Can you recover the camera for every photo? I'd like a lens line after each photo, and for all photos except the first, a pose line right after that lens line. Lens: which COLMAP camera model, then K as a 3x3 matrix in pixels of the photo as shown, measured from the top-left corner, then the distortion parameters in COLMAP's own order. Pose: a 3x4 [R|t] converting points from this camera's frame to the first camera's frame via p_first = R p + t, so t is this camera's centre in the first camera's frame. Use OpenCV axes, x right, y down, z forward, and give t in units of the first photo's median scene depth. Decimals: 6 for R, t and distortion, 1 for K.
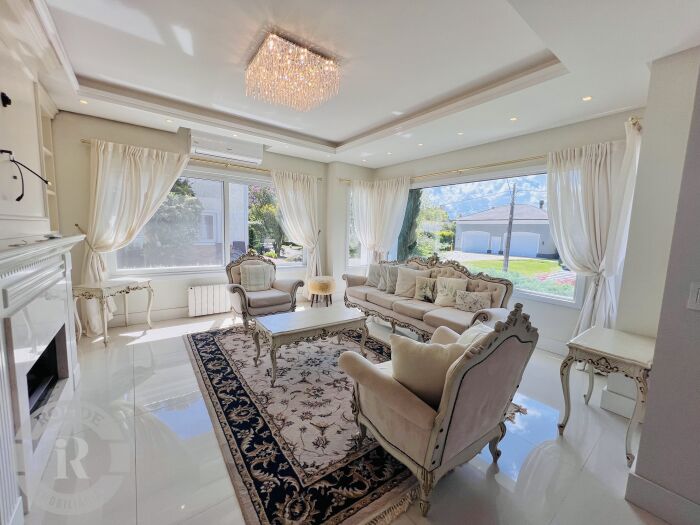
lens RADIAL K [[282.0, 0, 349.4], [0, 282.0, 262.4], [0, 0, 1]] dist [-0.007092, 0.001589]
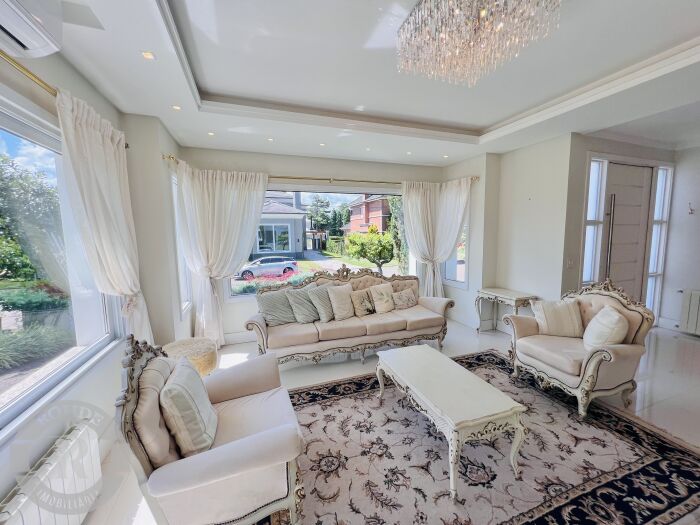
lens RADIAL K [[282.0, 0, 352.6], [0, 282.0, 261.3], [0, 0, 1]] dist [-0.007092, 0.001589]
pose [[0.283312, -0.134738, 0.949516, -0.671262], [0.131850, 0.986152, 0.100596, -0.152857], [-0.949921, 0.096693, 0.297154, 0.769249]]
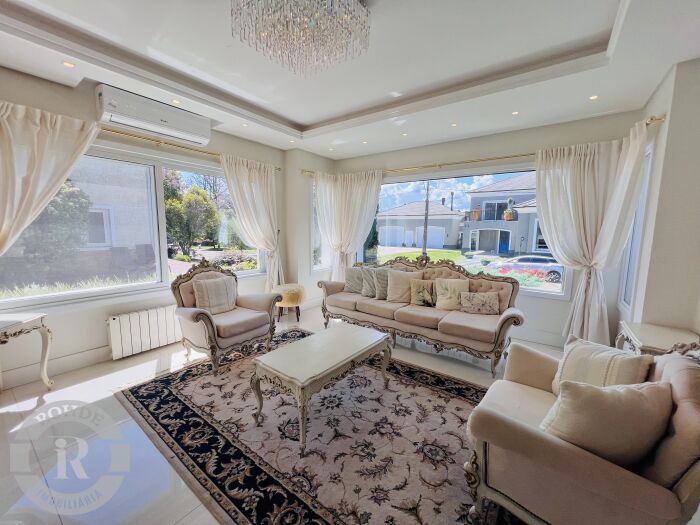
lens RADIAL K [[282.0, 0, 350.7], [0, 282.0, 262.6], [0, 0, 1]] dist [-0.007092, 0.001589]
pose [[0.955466, -0.054303, 0.290062, -0.228256], [0.050068, 0.998503, 0.022008, -0.036399], [-0.290823, -0.006505, 0.956755, 0.196575]]
